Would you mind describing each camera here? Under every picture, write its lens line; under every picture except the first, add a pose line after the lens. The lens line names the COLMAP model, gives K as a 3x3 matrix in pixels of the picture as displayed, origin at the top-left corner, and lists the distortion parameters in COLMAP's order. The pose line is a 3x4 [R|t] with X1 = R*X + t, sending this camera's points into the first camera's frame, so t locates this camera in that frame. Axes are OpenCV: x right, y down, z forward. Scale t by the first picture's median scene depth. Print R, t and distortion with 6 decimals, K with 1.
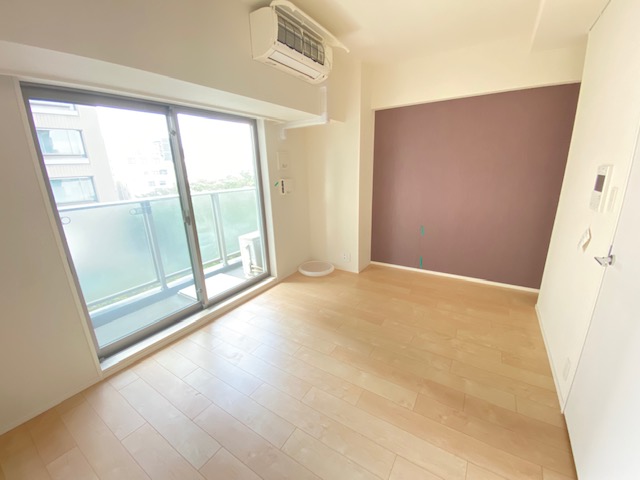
lens RADIAL K [[261.6, 0, 320.0], [0, 261.6, 240.0], [0, 0, 1]] dist [0.032593, -0.026736]
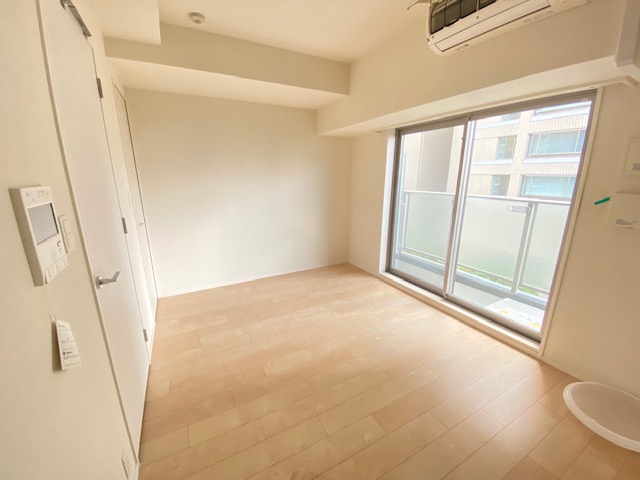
lens RADIAL K [[262.6, 0, 320.0], [0, 262.6, 240.0], [0, 0, 1]] dist [0.030411, 0.000021]
pose [[-0.488081, 0.244211, -0.837937, 0.607038], [-0.217979, 0.895527, 0.387964, -0.243237], [0.845140, 0.372010, -0.383857, 0.800826]]
